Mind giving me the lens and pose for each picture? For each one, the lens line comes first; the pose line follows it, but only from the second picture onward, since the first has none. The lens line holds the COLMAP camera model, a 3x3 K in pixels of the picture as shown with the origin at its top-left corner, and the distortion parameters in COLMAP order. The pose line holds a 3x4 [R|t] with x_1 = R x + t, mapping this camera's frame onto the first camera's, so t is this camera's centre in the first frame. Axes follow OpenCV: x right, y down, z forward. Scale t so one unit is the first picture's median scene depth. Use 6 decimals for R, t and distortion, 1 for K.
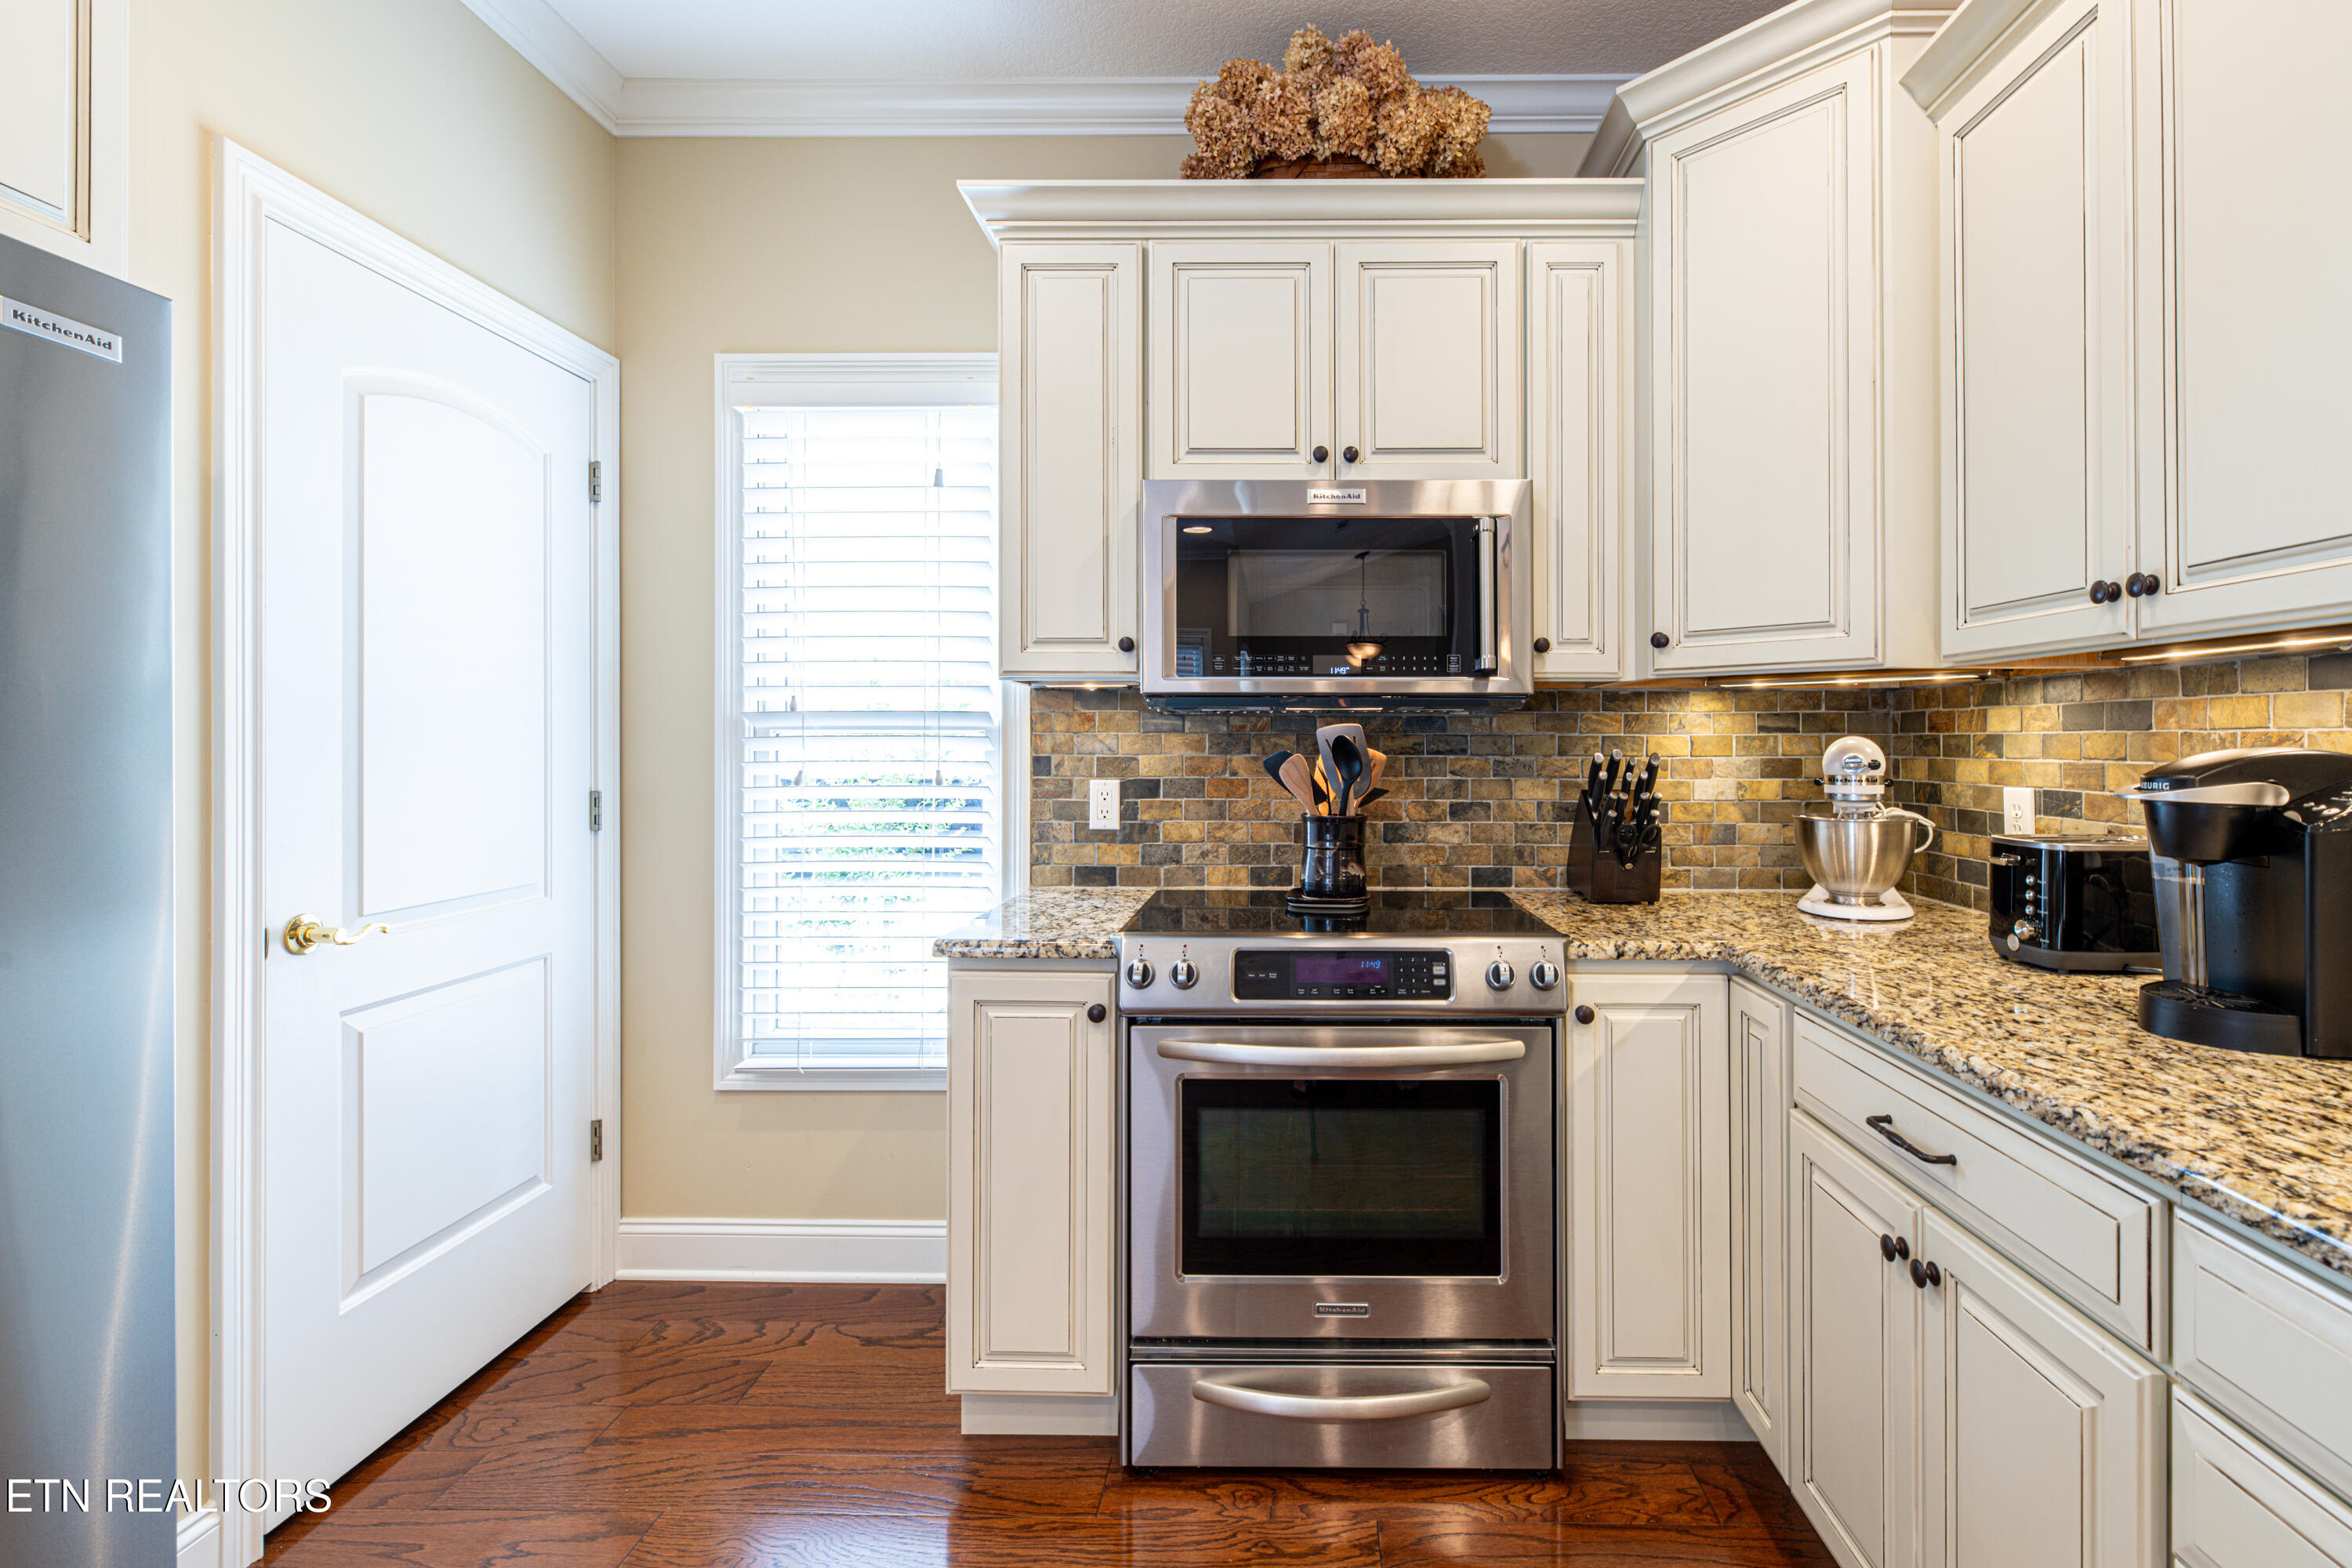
lens RADIAL K [[1069.8, 0, 1266.9], [0, 1069.8, 735.9], [0, 0, 1]] dist [-0.000947, 0.001678]
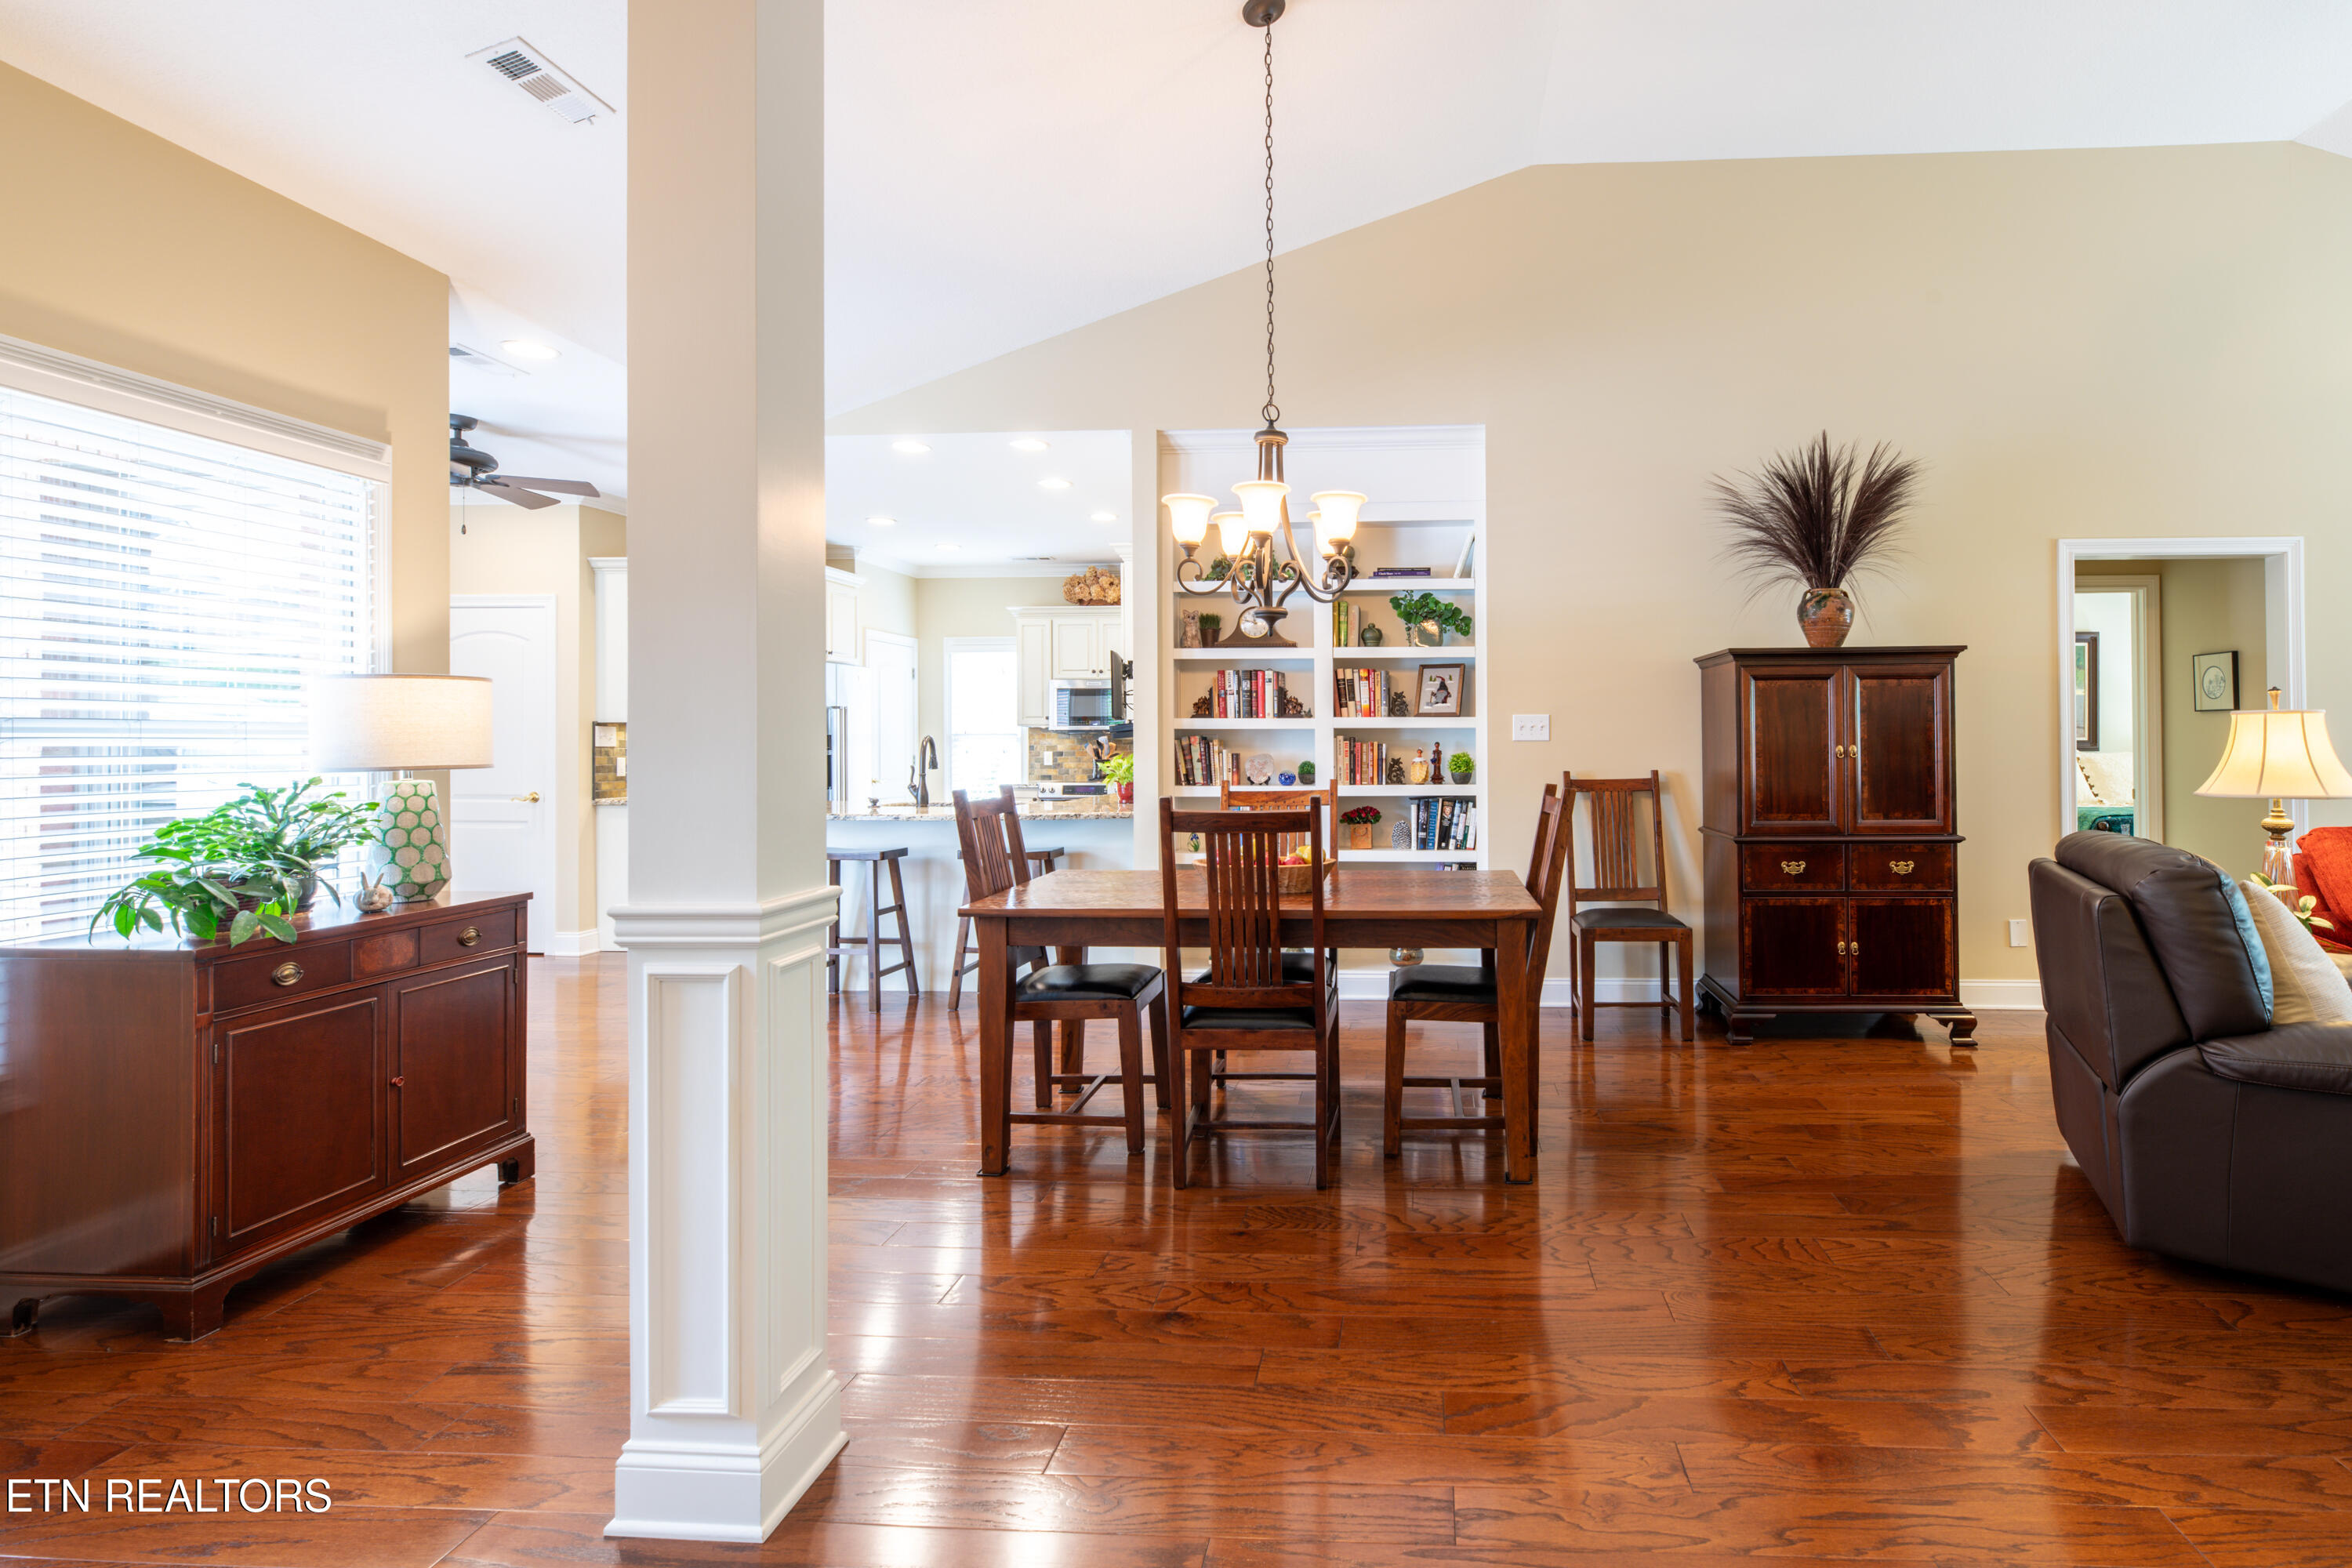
lens RADIAL K [[1097.9, 0, 1338.7], [0, 1097.9, 737.7], [0, 0, 1]] dist [-0.001192, -0.000199]
pose [[0.999761, -0.004902, -0.021312, 1.071663], [0.004977, 0.999982, 0.003466, -0.017358], [0.021295, -0.003571, 0.999767, -3.183207]]
